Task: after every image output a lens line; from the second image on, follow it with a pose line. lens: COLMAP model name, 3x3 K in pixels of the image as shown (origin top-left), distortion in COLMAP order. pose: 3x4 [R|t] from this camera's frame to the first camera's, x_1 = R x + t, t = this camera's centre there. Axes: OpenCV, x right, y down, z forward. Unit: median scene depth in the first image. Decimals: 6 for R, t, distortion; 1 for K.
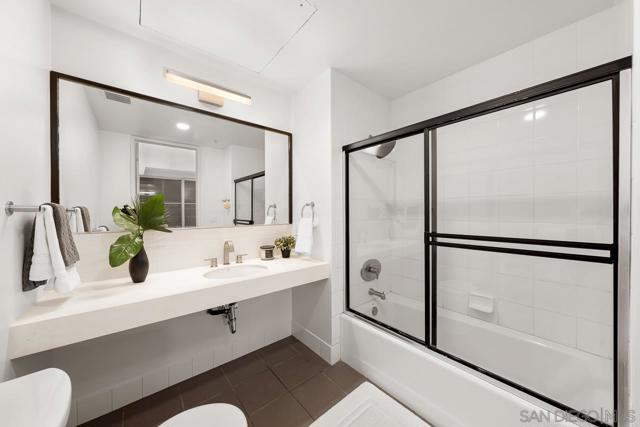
lens RADIAL K [[221.9, 0, 318.4], [0, 221.9, 212.6], [0, 0, 1]] dist [-0.003632, 0.000274]
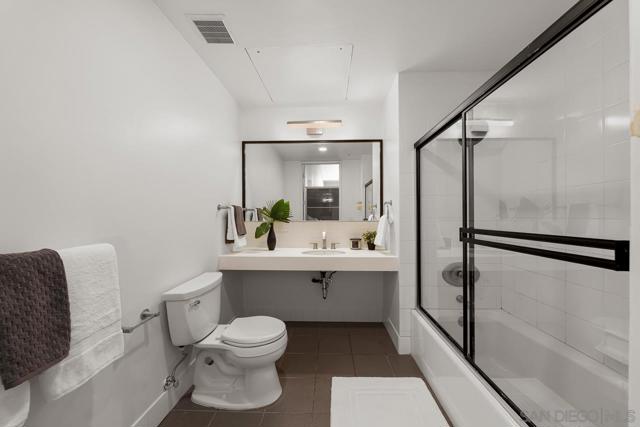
lens RADIAL K [[221.9, 0, 323.6], [0, 221.9, 215.9], [0, 0, 1]] dist [-0.003632, 0.000274]
pose [[0.751507, 0.002435, -0.659721, 0.640713], [-0.003175, 0.999995, 0.000074, 0.041830], [0.659717, 0.002039, 0.751511, -0.041174]]
